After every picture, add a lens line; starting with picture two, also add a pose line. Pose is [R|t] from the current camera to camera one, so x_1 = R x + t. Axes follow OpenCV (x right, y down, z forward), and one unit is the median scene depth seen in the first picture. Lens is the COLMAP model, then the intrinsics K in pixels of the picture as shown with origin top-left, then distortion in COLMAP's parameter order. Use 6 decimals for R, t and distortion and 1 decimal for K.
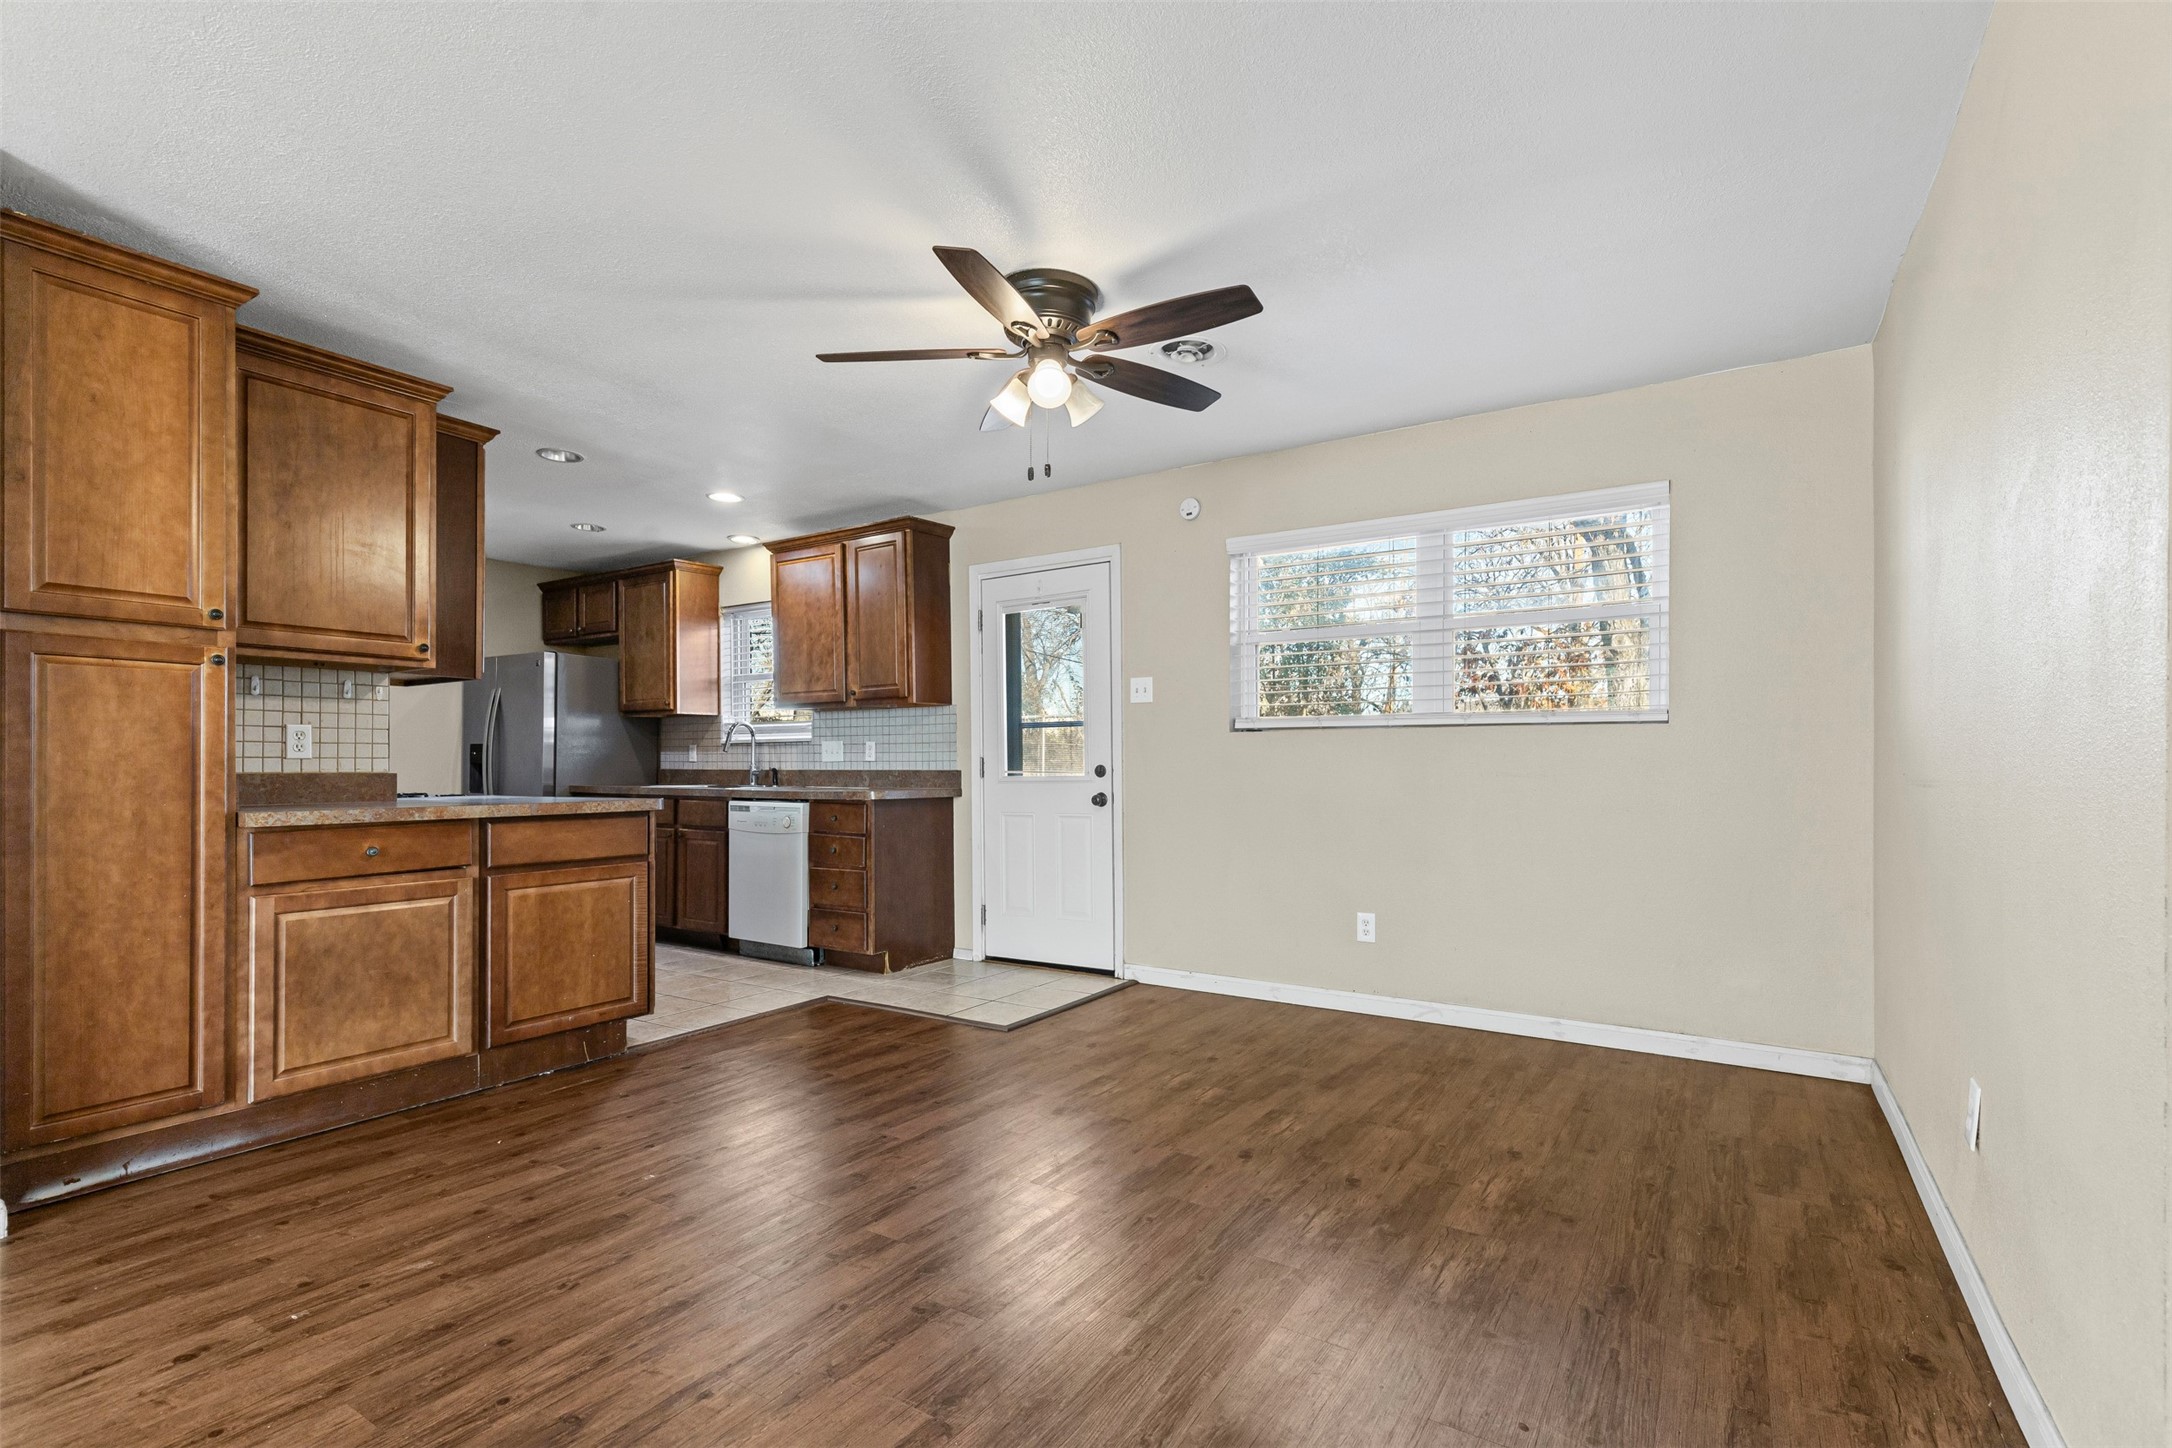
lens RADIAL K [[1005.5, 0, 1092.9], [0, 1005.5, 760.2], [0, 0, 1]] dist [0.016232, -0.000696]
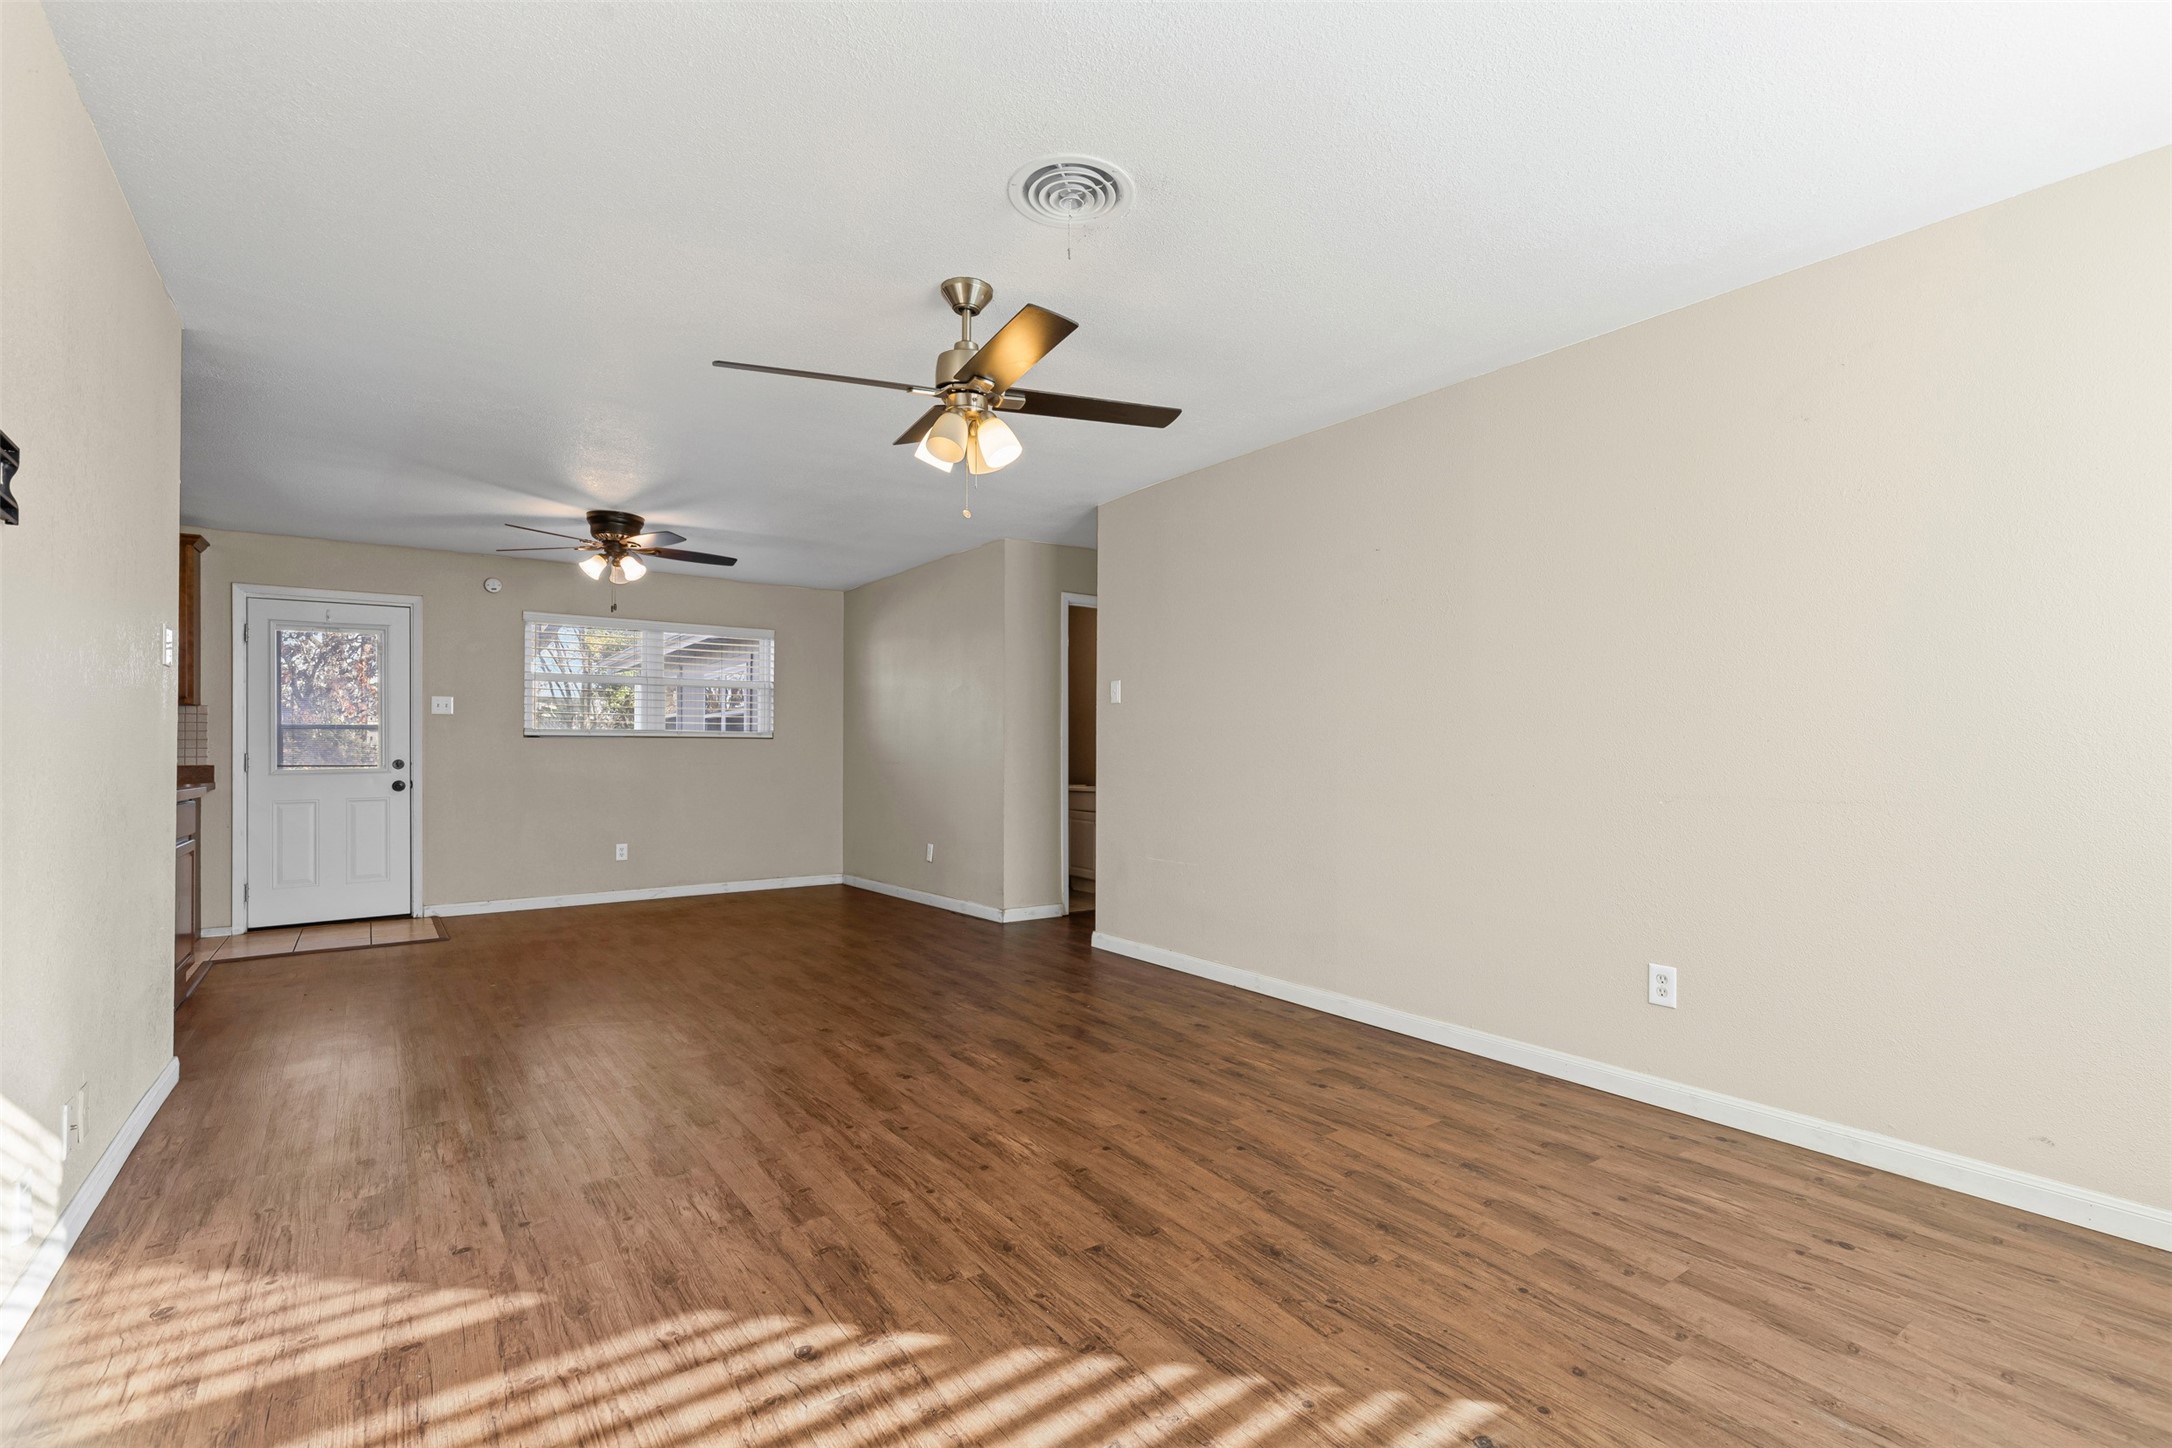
lens RADIAL K [[971.9, 0, 1120.4], [0, 971.9, 738.1], [0, 0, 1]] dist [0.000934, -0.000665]
pose [[0.356784, 0.019017, 0.933993, -0.833759], [0.004881, 0.999741, -0.022220, 0.009364], [-0.934174, 0.012487, 0.356599, -0.337685]]
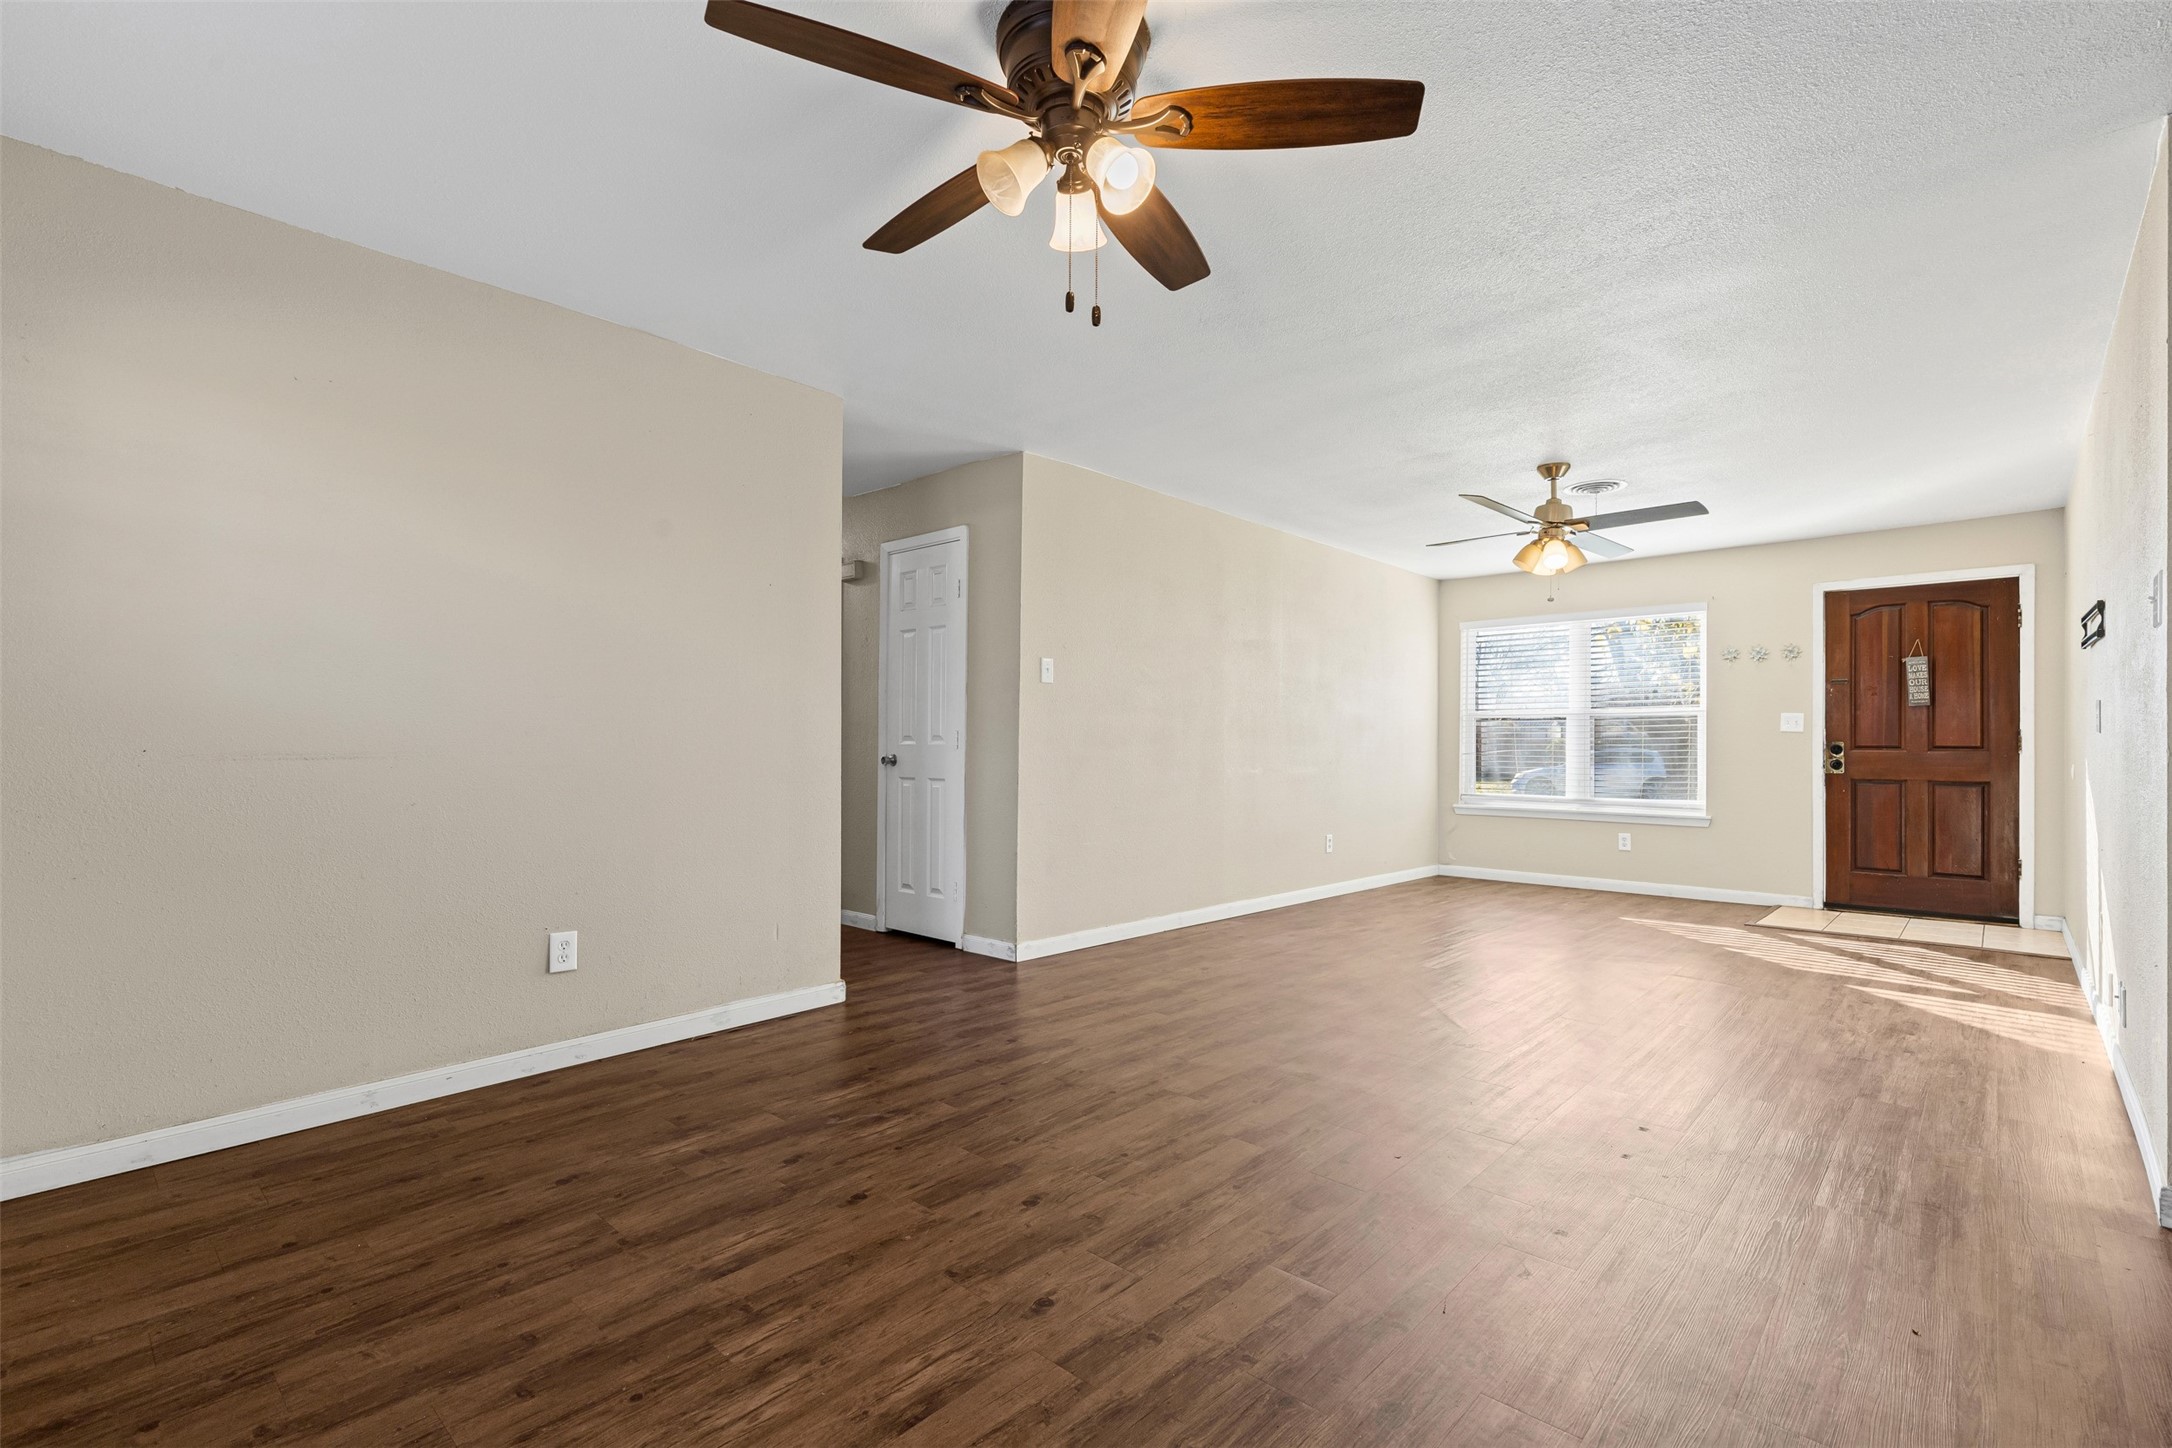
lens RADIAL K [[961.4, 0, 1096.3], [0, 961.4, 744.1], [0, 0, 1]] dist [0.003840, 0.000395]
pose [[-0.983798, -0.001635, 0.179274, -0.103980], [-0.000387, 0.999975, 0.006995, -0.000077], [-0.179281, 0.006812, -0.983774, 0.944147]]
